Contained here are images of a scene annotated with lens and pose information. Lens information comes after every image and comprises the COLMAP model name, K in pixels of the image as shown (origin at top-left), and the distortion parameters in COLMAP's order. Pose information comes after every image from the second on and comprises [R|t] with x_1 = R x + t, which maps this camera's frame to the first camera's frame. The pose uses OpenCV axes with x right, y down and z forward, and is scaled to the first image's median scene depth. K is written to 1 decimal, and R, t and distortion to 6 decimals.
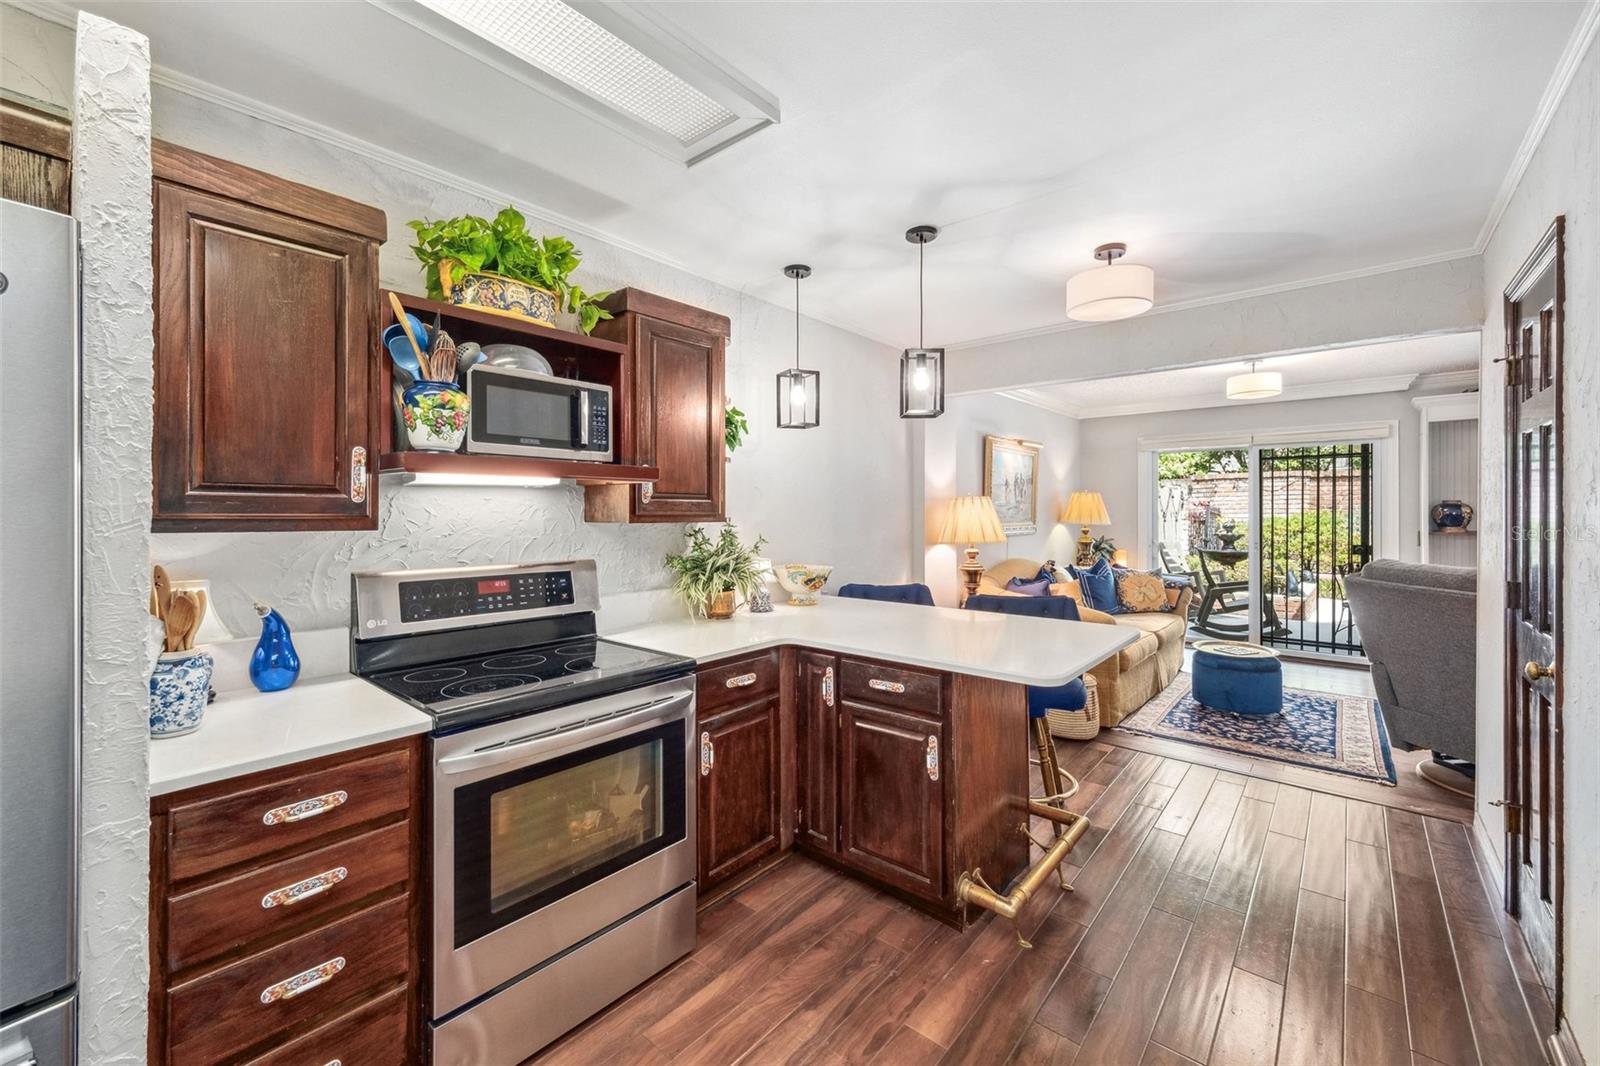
lens RADIAL K [[649.5, 0, 812.6], [0, 649.5, 514.5], [0, 0, 1]] dist [0.020947, 0.000007]
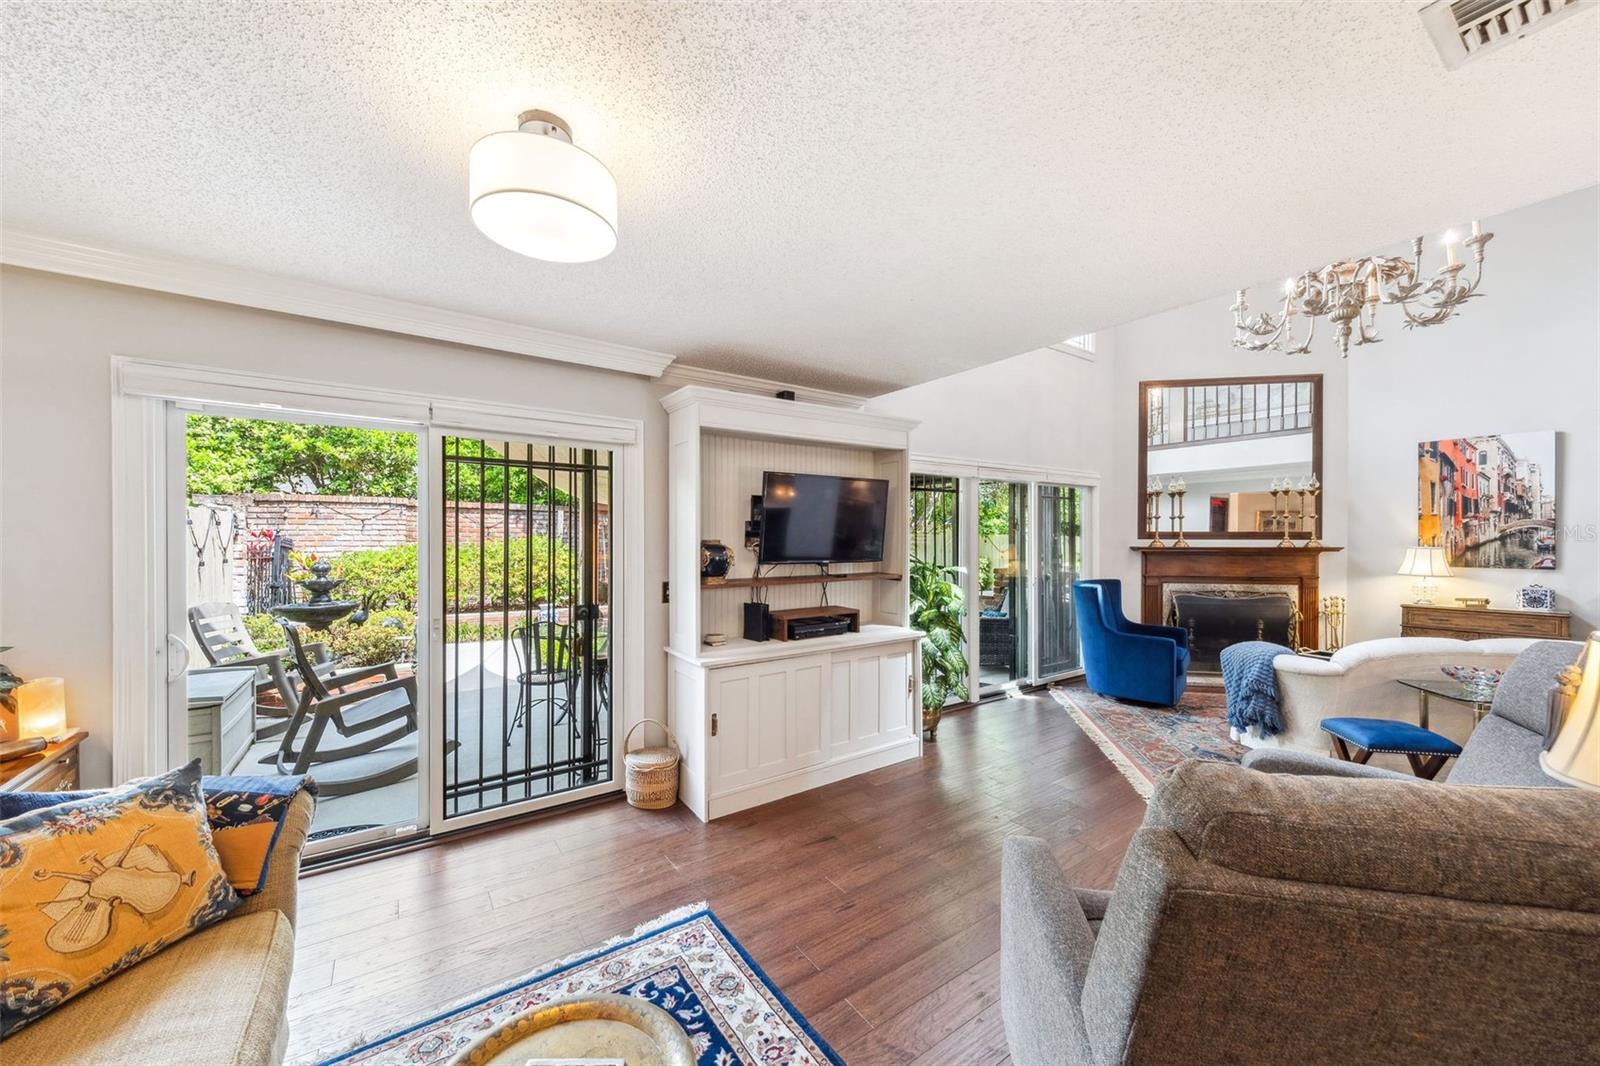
lens RADIAL K [[564.6, 0, 804.7], [0, 564.6, 539.5], [0, 0, 1]] dist [0.002128, -0.001038]
pose [[0.251602, -0.000795, 0.967830, 0.360671], [0.004107, 0.999992, -0.000247, -0.018826], [-0.967822, 0.004037, 0.251603, 0.679672]]
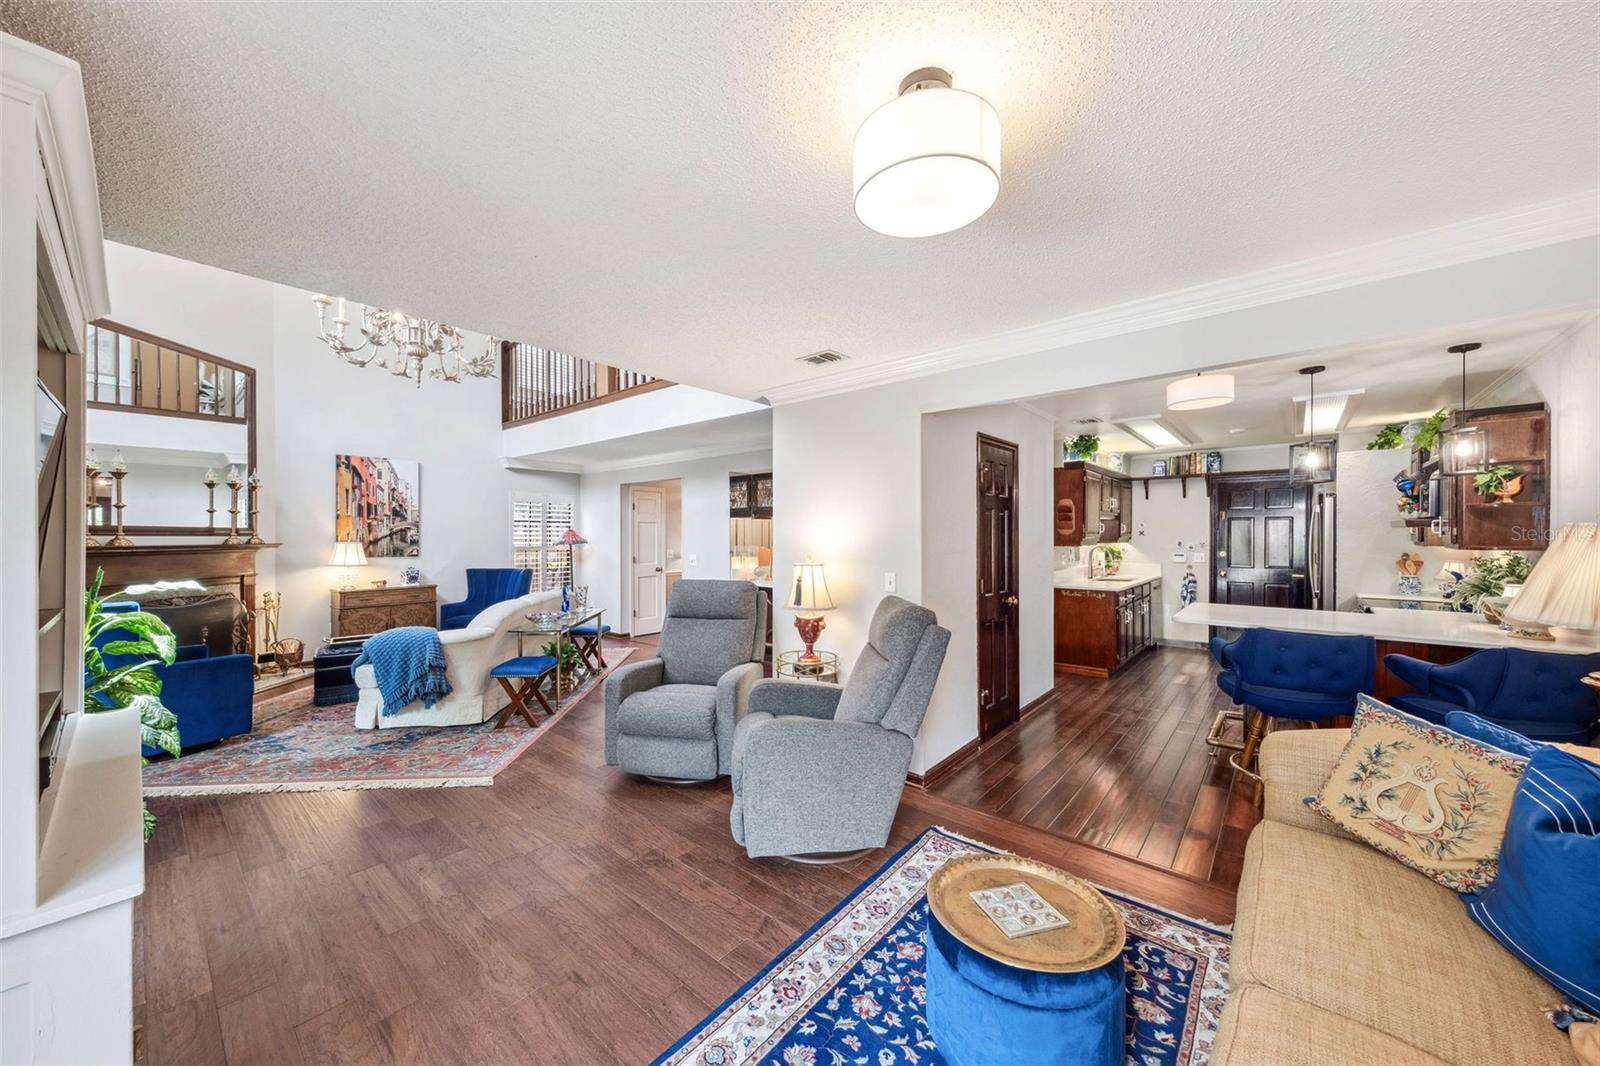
lens RADIAL K [[564.6, 0, 805.6], [0, 564.6, 541.5], [0, 0, 1]] dist [0.002128, -0.001038]
pose [[-0.999887, 0.005423, 0.014043, 0.576472], [0.005636, 0.999869, 0.015157, -0.015770], [-0.013959, 0.015234, -0.999787, 1.012808]]
